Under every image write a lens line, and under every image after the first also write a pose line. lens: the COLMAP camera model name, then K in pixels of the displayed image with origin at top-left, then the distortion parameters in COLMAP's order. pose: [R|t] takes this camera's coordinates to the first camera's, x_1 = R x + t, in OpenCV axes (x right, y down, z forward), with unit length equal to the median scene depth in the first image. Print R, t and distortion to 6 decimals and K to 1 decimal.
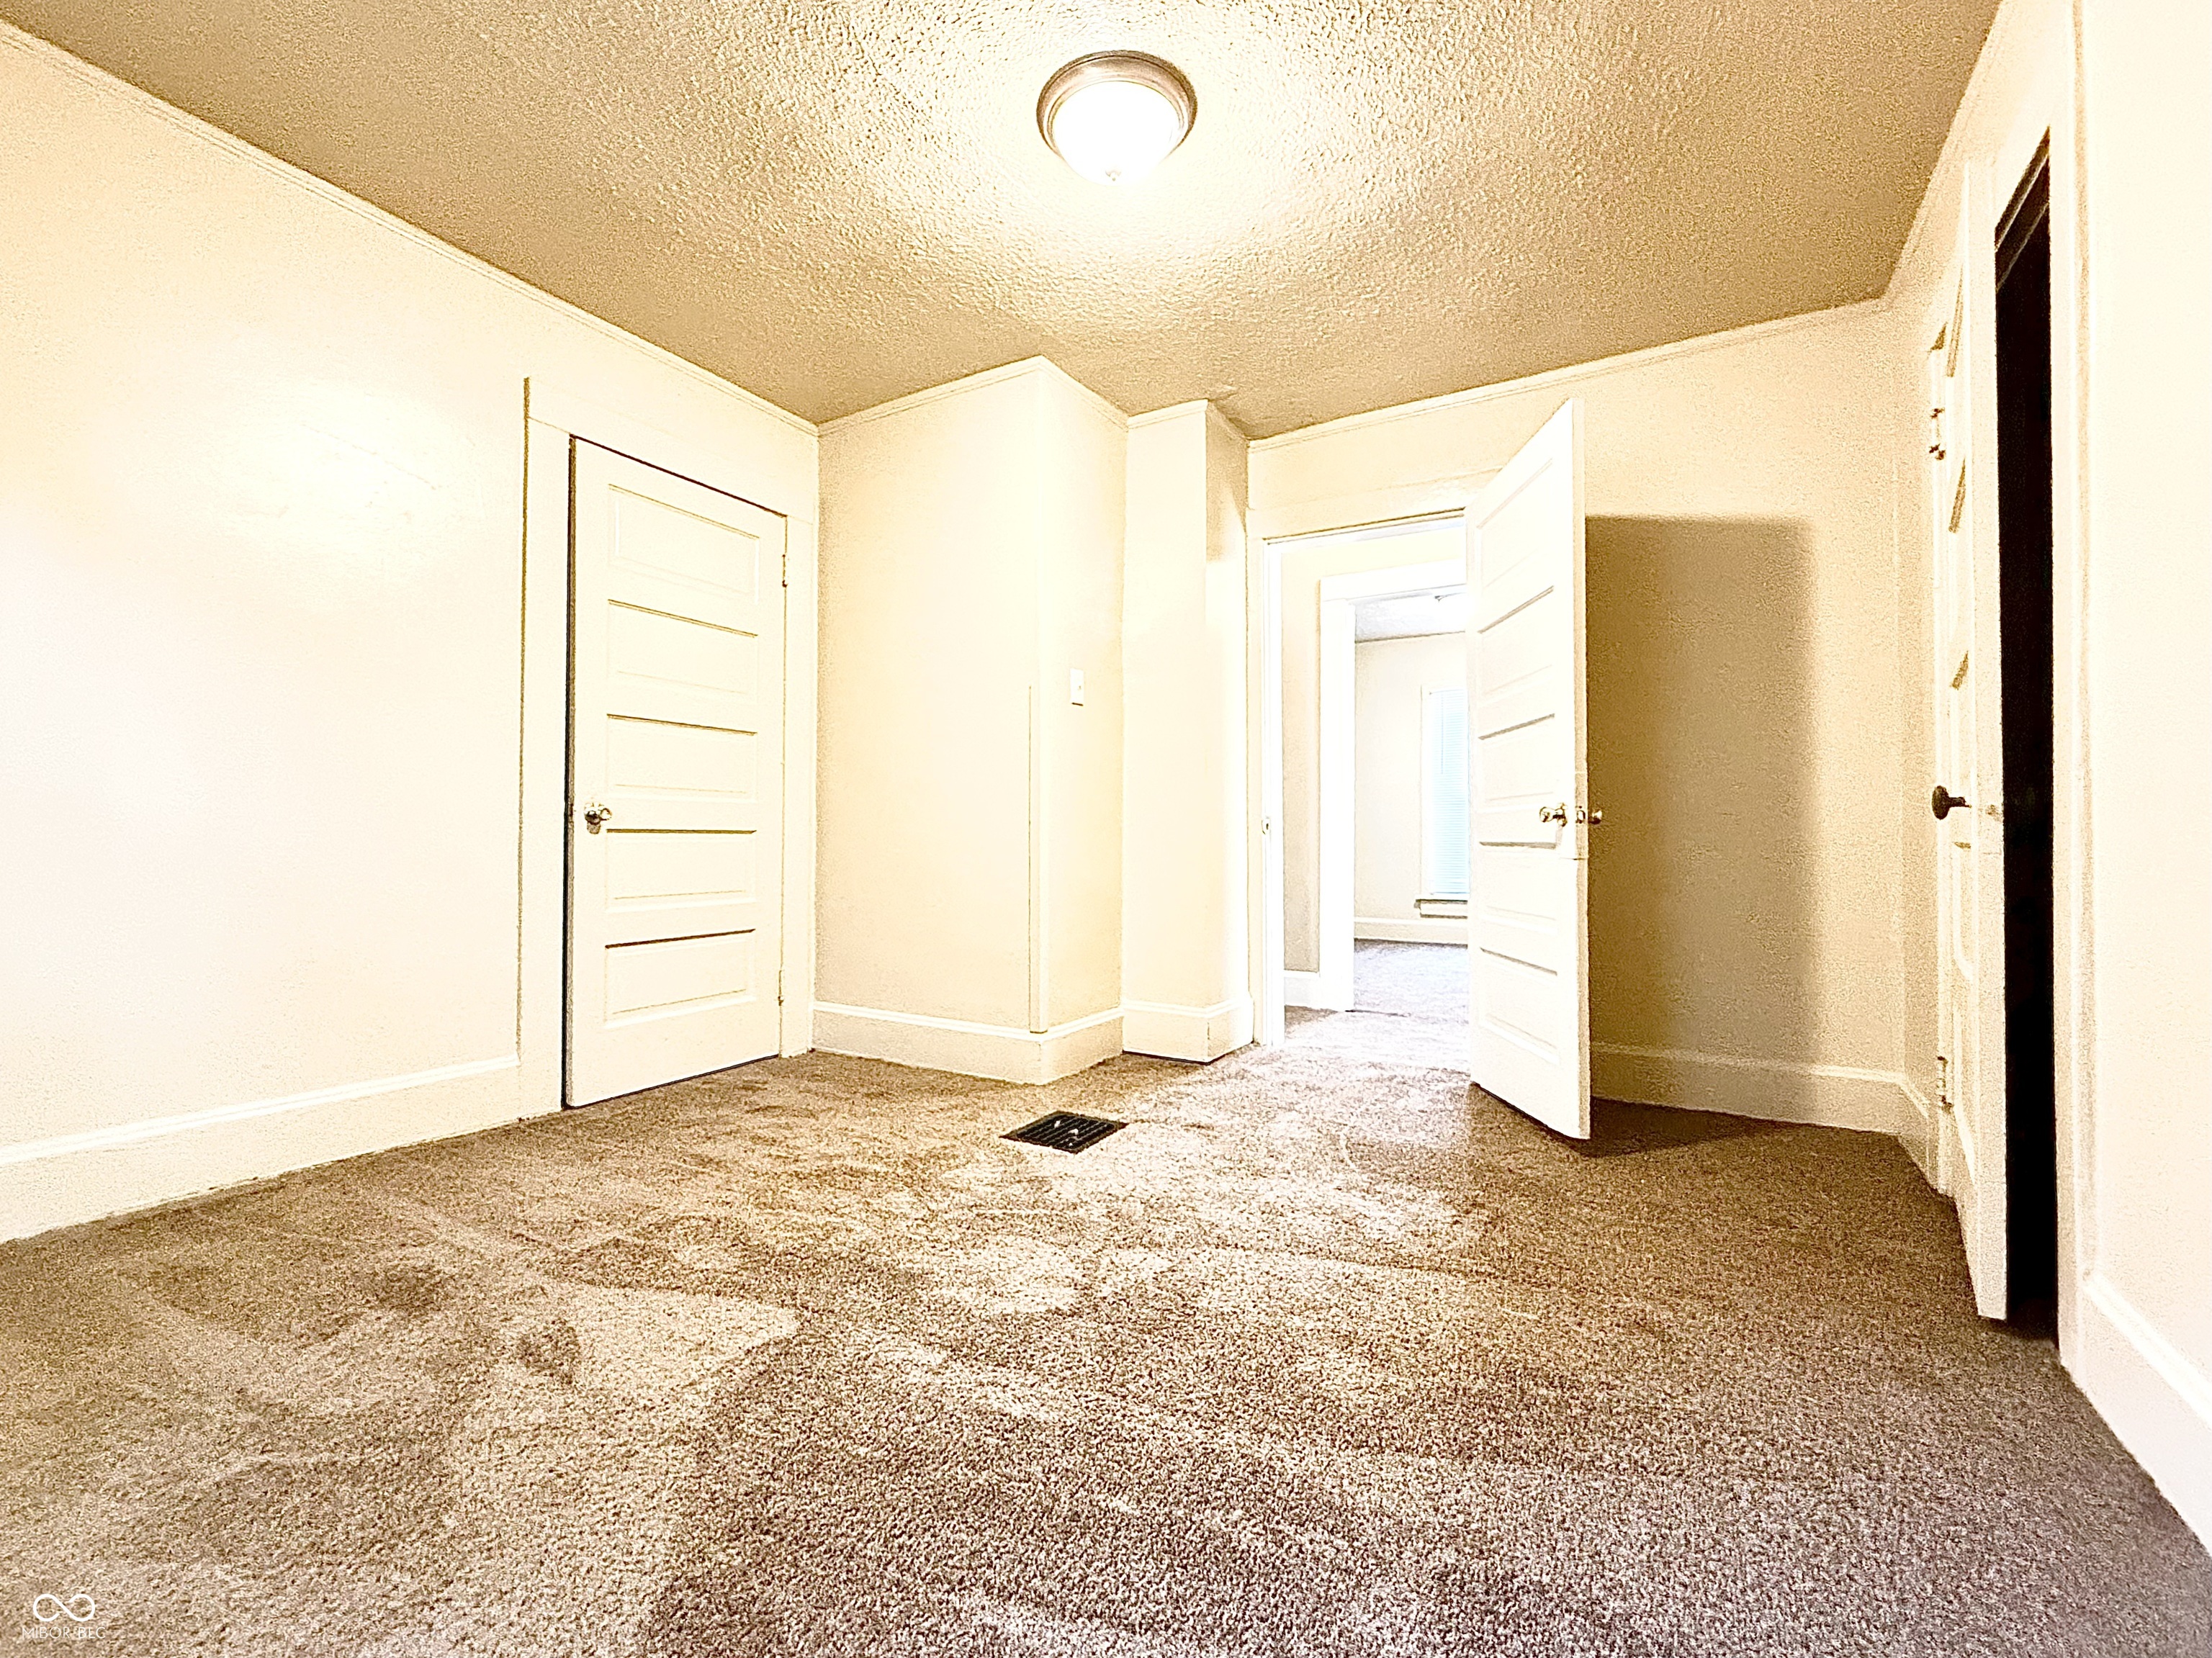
lens RADIAL K [[881.3, 0, 1102.0], [0, 881.3, 829.7], [0, 0, 1]] dist [0.000510, 0.000050]
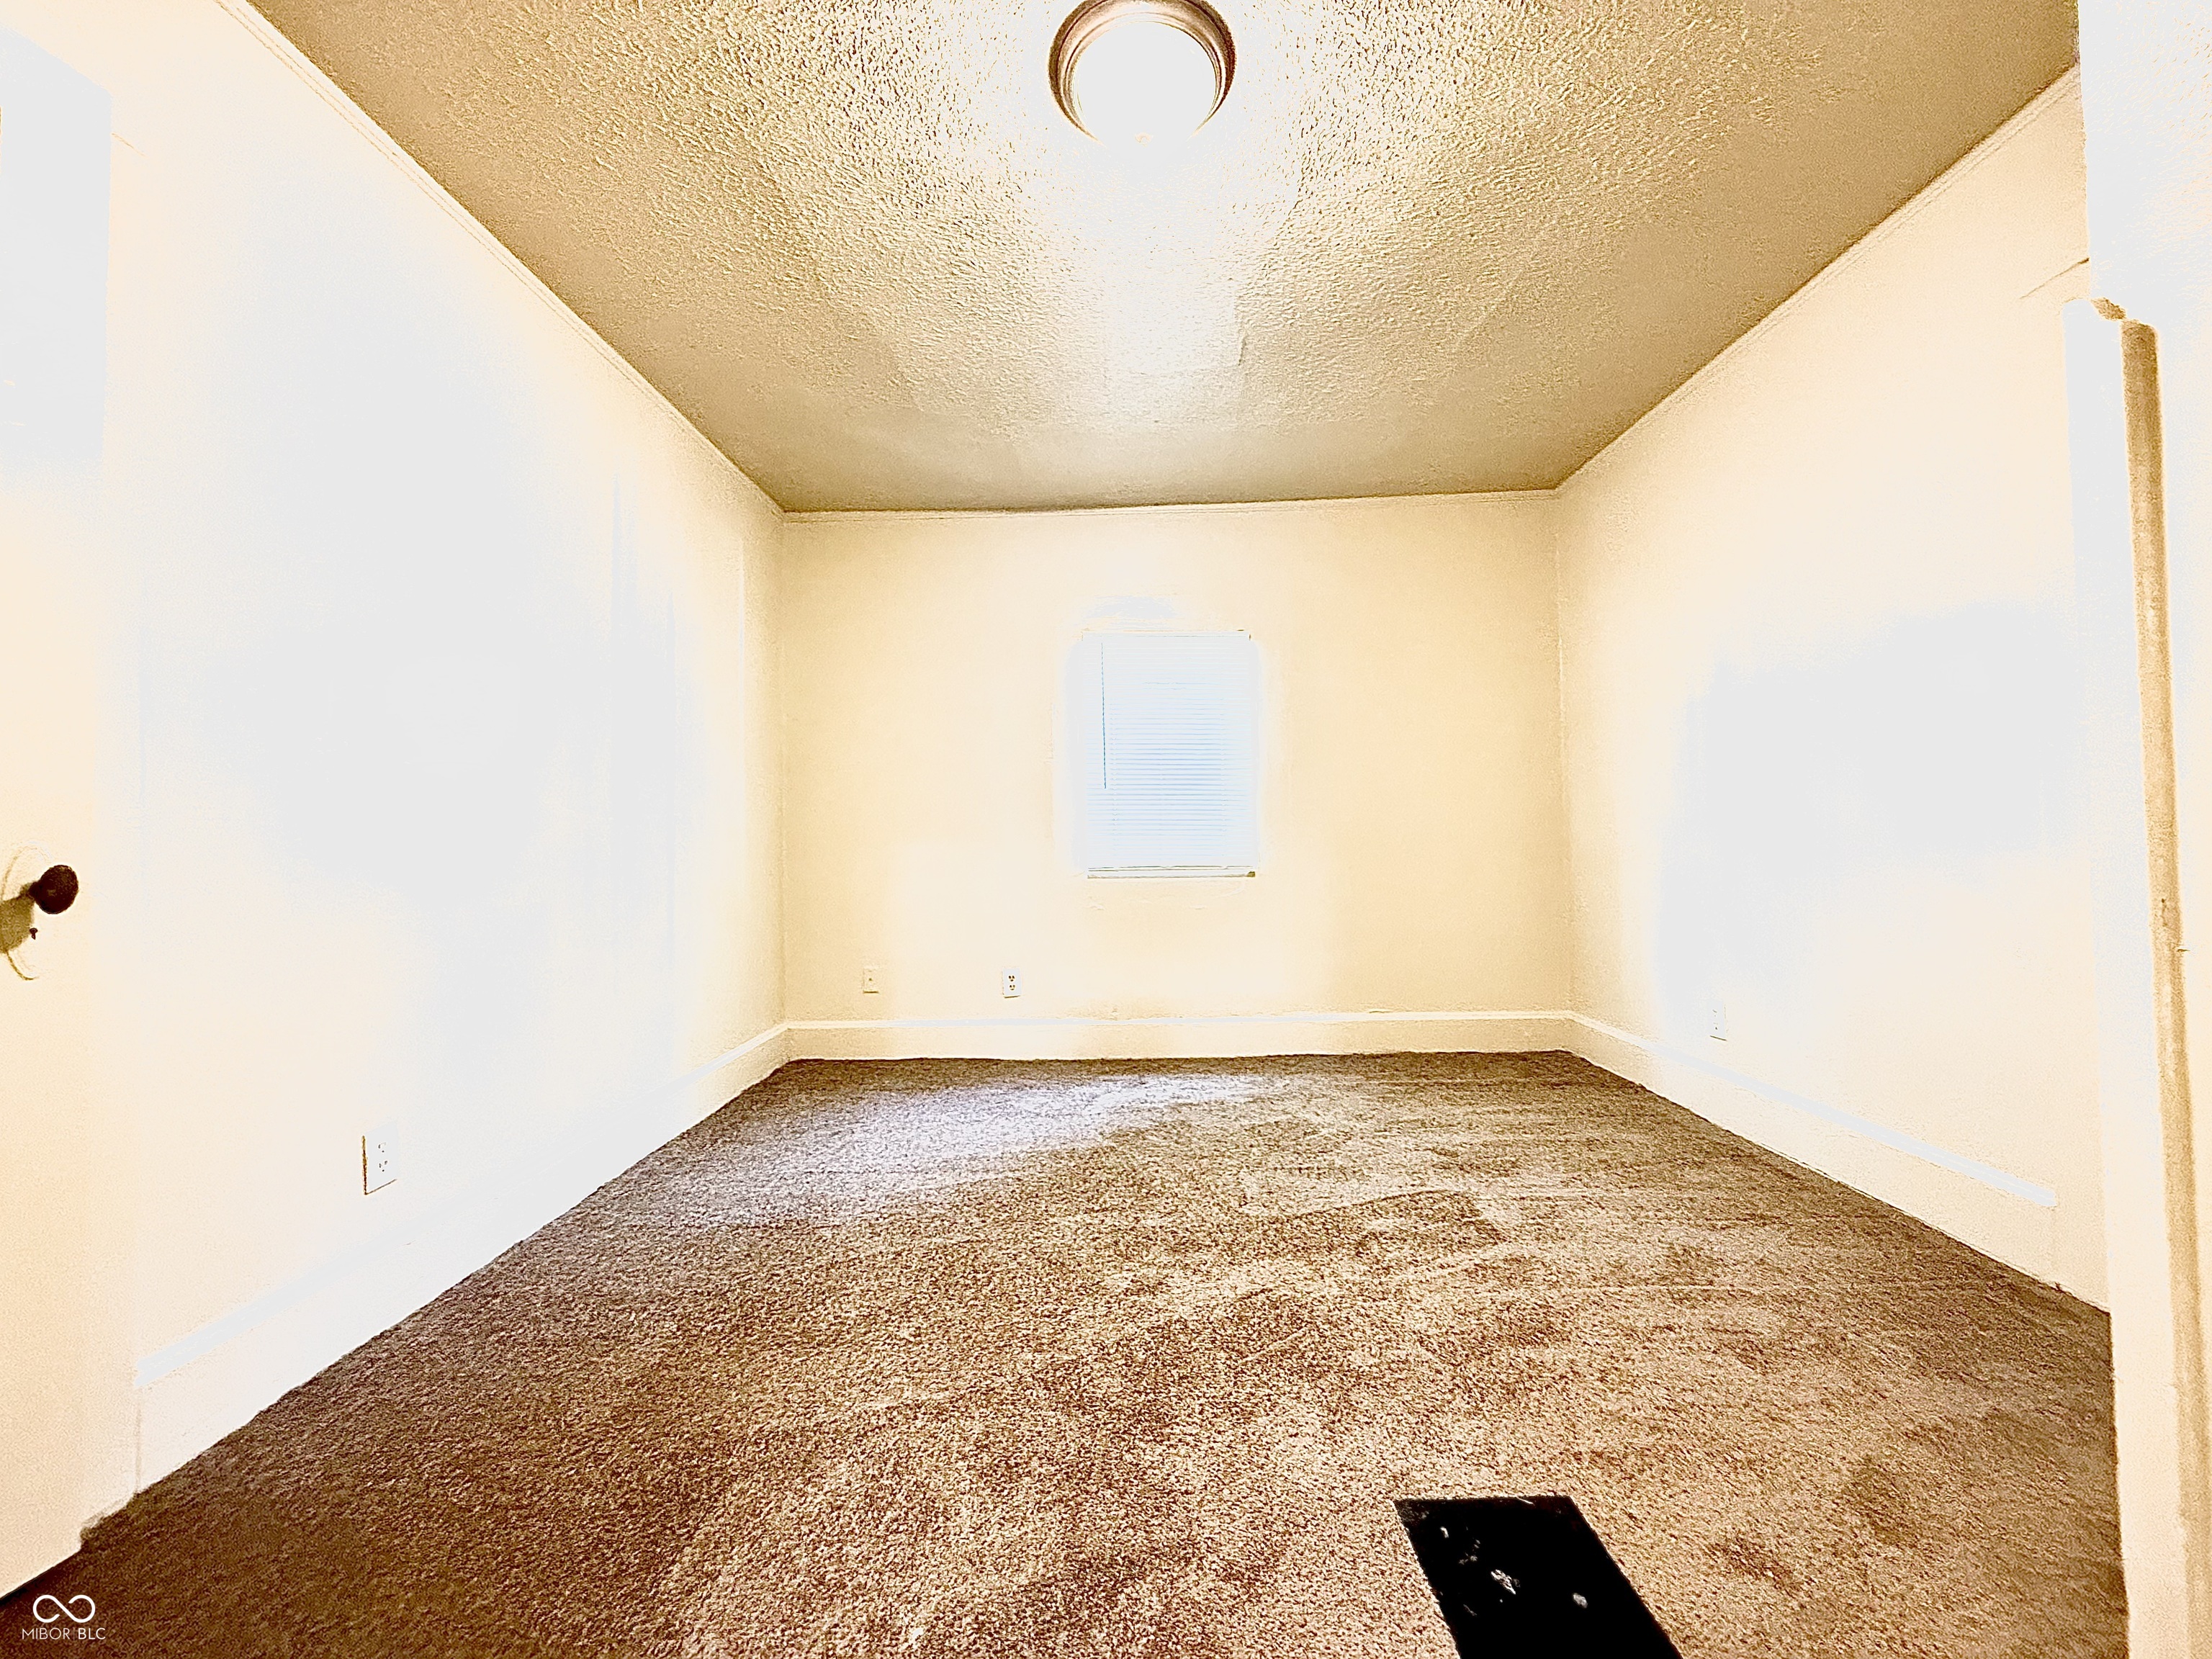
lens RADIAL K [[881.4, 0, 1102.0], [0, 881.4, 830.2], [0, 0, 1]] dist [0.000510, 0.000050]
pose [[-0.866289, 0.003112, -0.499533, 0.516444], [0.022699, 0.999193, -0.033140, -0.043795], [0.499027, -0.040047, -0.865661, 1.806299]]
